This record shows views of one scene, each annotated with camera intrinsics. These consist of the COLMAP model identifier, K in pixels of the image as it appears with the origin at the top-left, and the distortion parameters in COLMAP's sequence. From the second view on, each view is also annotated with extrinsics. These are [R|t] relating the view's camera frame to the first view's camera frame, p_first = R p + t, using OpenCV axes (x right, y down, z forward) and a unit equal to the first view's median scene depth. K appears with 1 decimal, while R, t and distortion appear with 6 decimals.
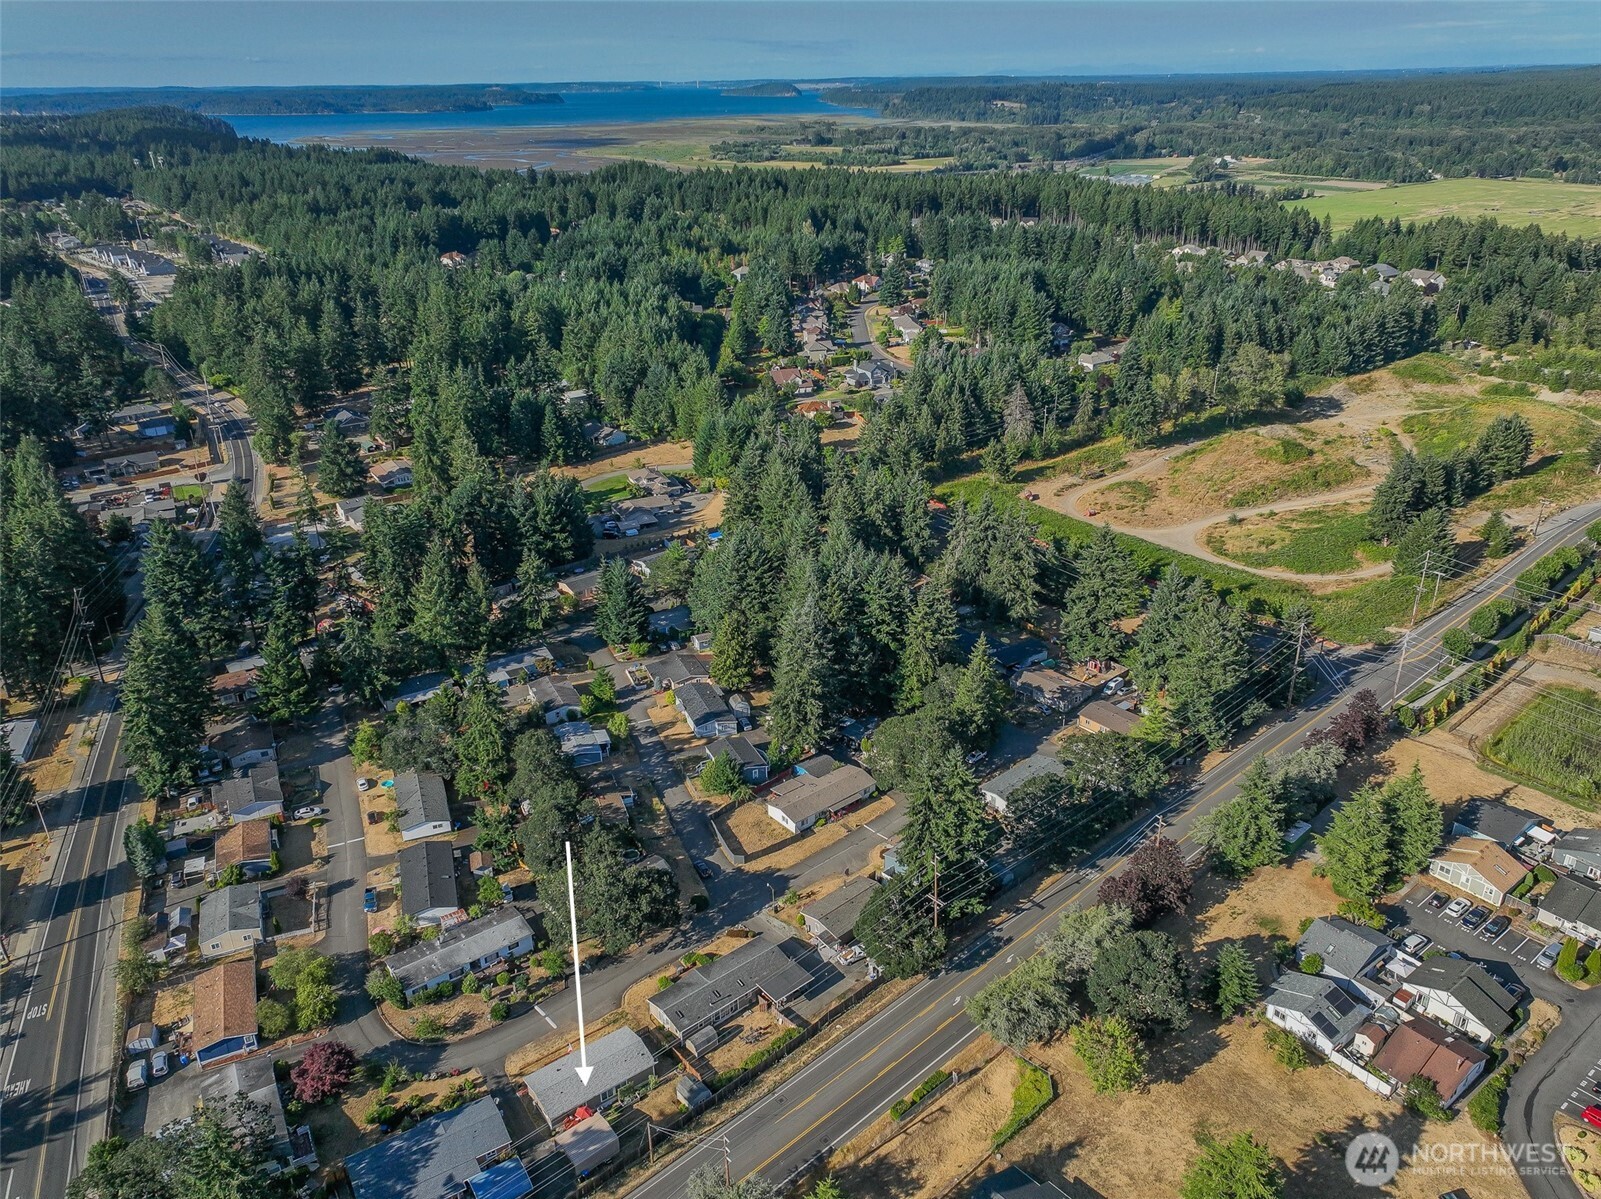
lens RADIAL K [[1156.8, 0, 799.4], [0, 1156.8, 597.5], [0, 0, 1]] dist [0.005215, 0.002952]
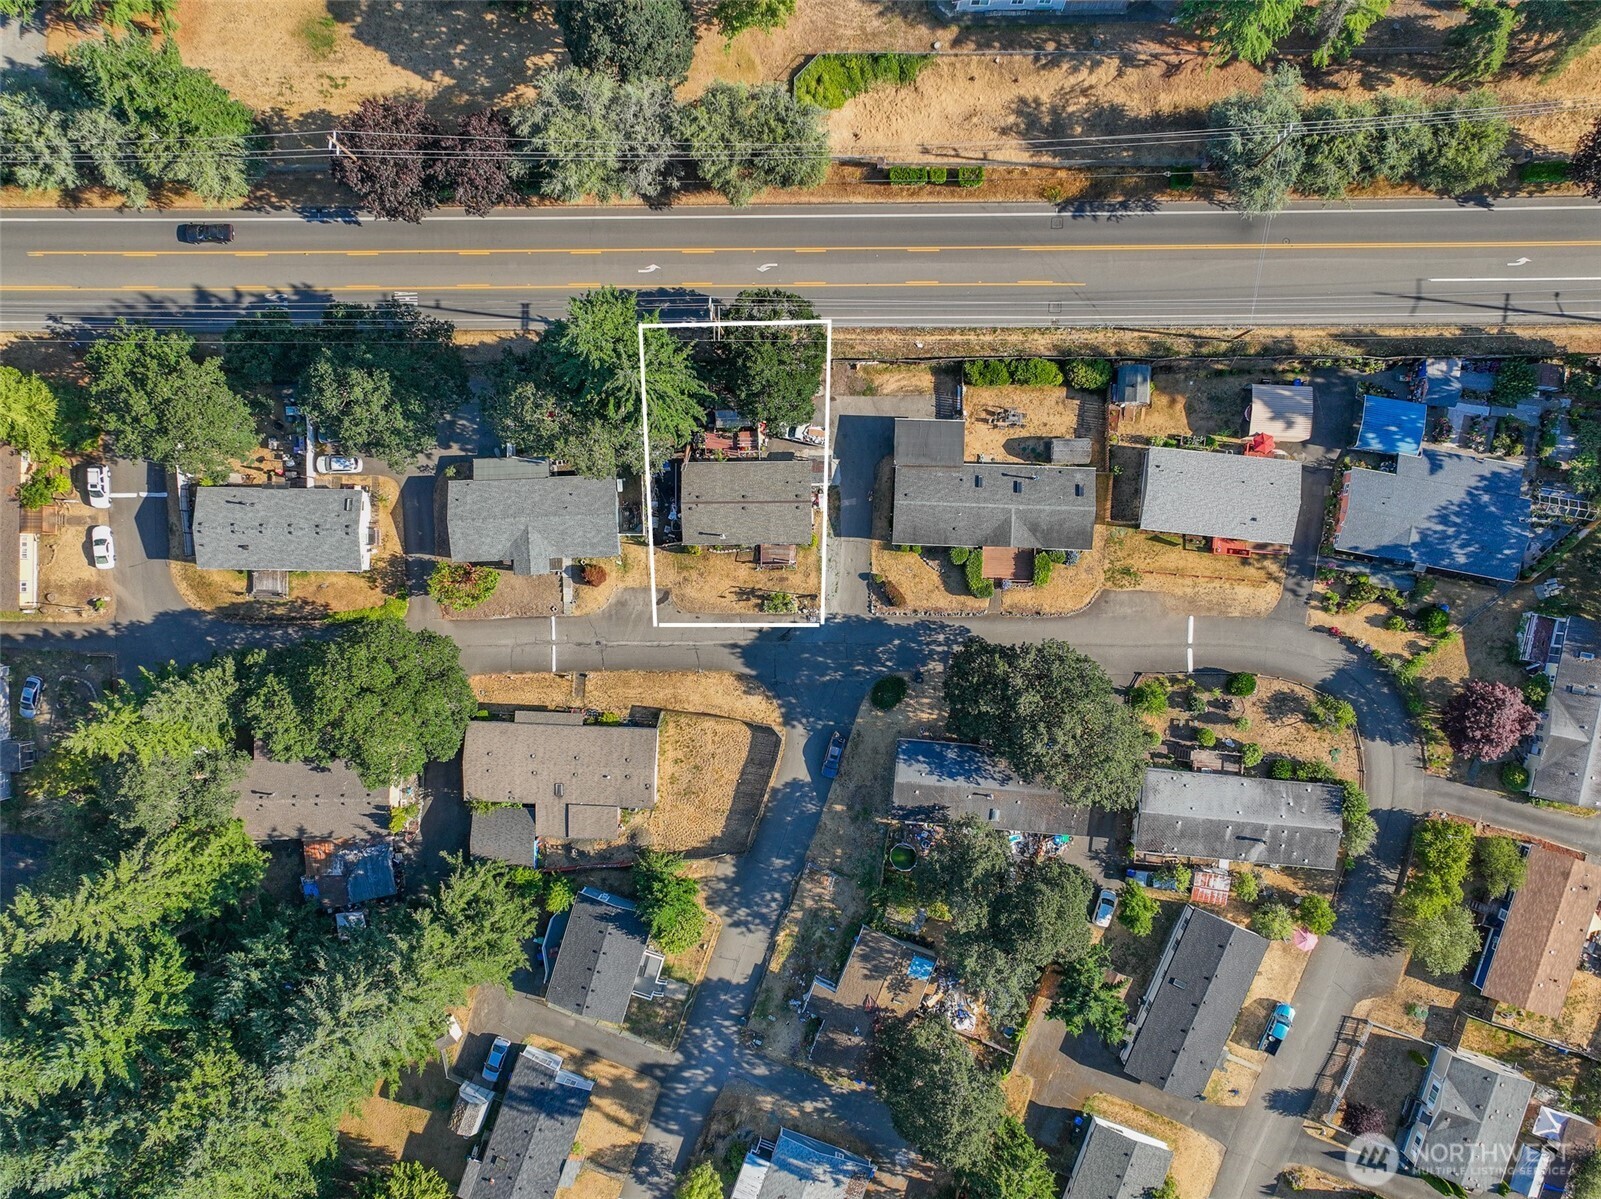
lens RADIAL K [[1156.8, 0, 799.4], [0, 1156.8, 597.5], [0, 0, 1]] dist [0.005215, 0.002952]
pose [[-0.744525, -0.667480, 0.012335, -0.024704], [0.303278, -0.321709, 0.896954, -0.356392], [-0.594731, 0.671545, 0.441953, 0.803372]]
